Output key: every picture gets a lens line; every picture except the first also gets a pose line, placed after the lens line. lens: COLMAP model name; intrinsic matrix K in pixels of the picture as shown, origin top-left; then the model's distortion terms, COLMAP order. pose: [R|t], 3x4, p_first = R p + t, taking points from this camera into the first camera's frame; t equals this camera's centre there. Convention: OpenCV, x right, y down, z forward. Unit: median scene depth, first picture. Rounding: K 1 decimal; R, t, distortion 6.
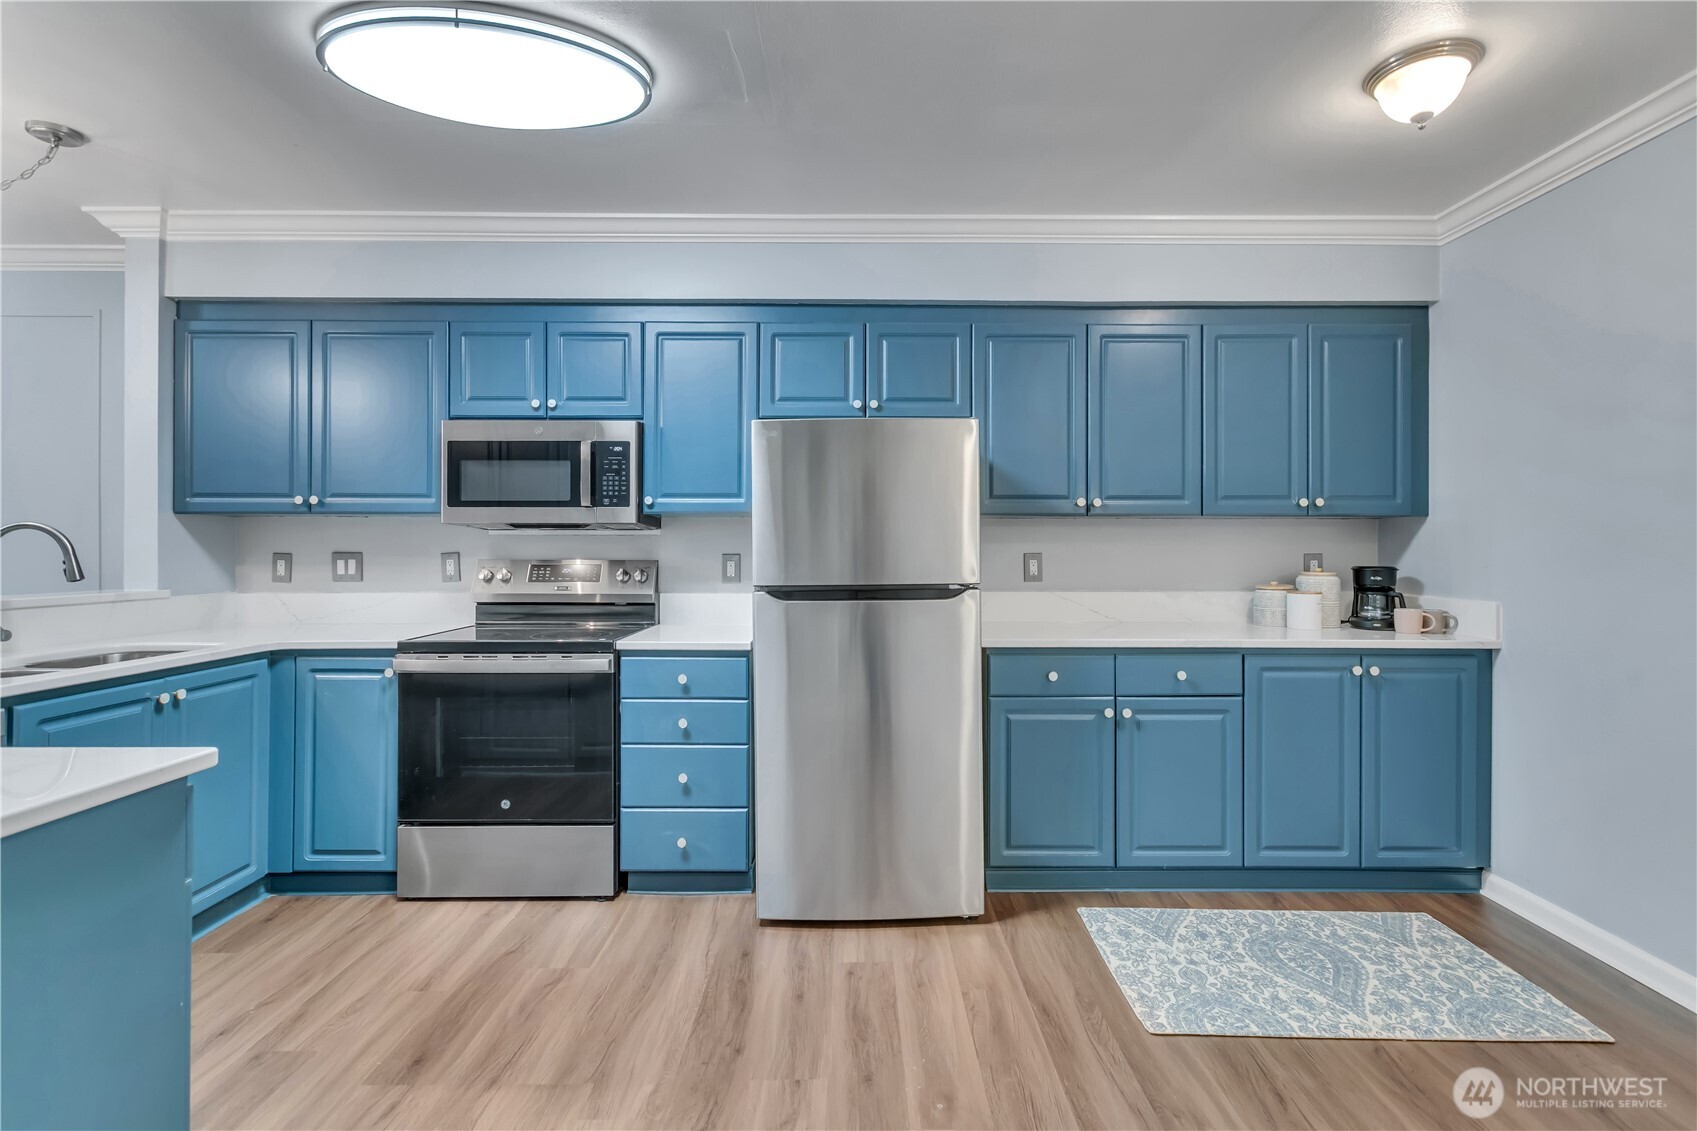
lens RADIAL K [[791.1, 0, 858.9], [0, 791.1, 554.2], [0, 0, 1]] dist [0.000829, -0.000485]
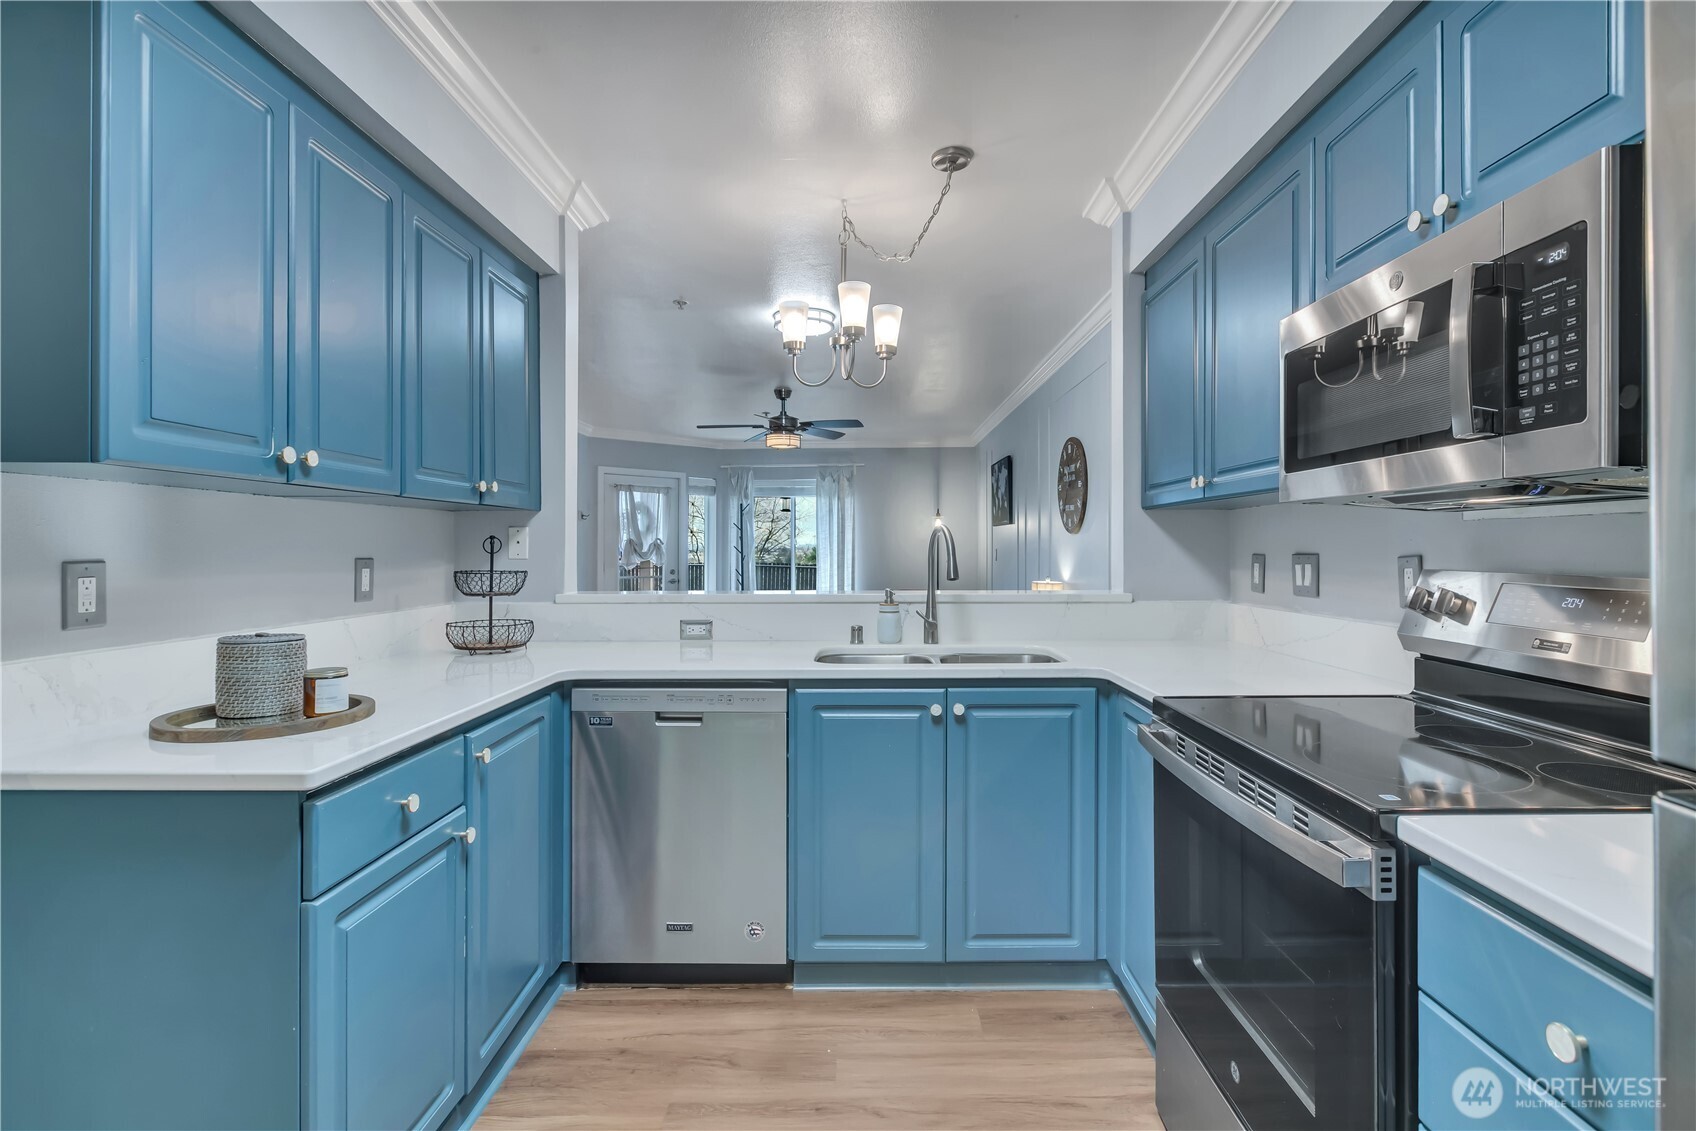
lens RADIAL K [[783.4, 0, 871.2], [0, 783.4, 551.1], [0, 0, 1]] dist [-0.000453, -0.013444]
pose [[-0.000095, 0.003737, -0.999993, 0.032283], [-0.004616, 0.999982, 0.003738, -0.006173], [0.999989, 0.004616, -0.000078, 0.765235]]
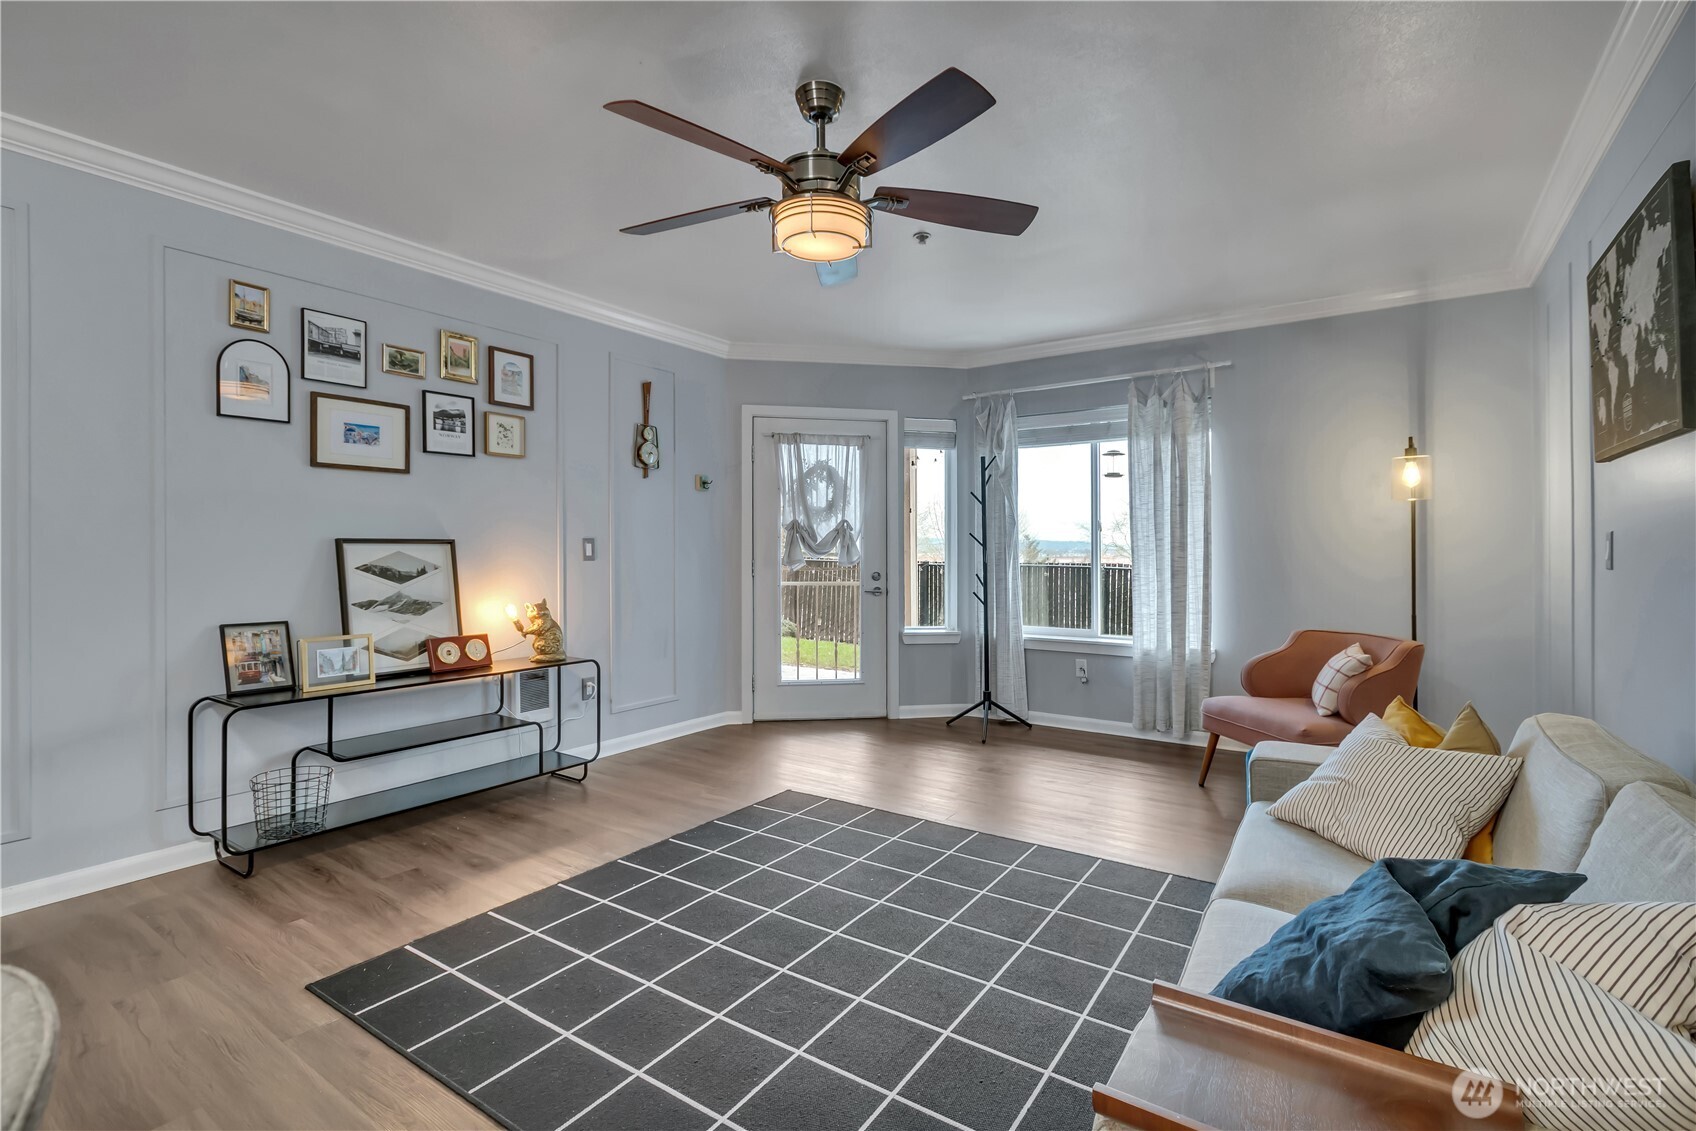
lens RADIAL K [[776.0, 0, 866.9], [0, 776.0, 531.8], [0, 0, 1]] dist [-0.000840, -0.000157]
pose [[-0.557338, -0.018228, -0.830085, -1.565253], [-0.007484, 0.999829, -0.016931, 0.017717], [0.830252, -0.003224, -0.557379, 1.000230]]
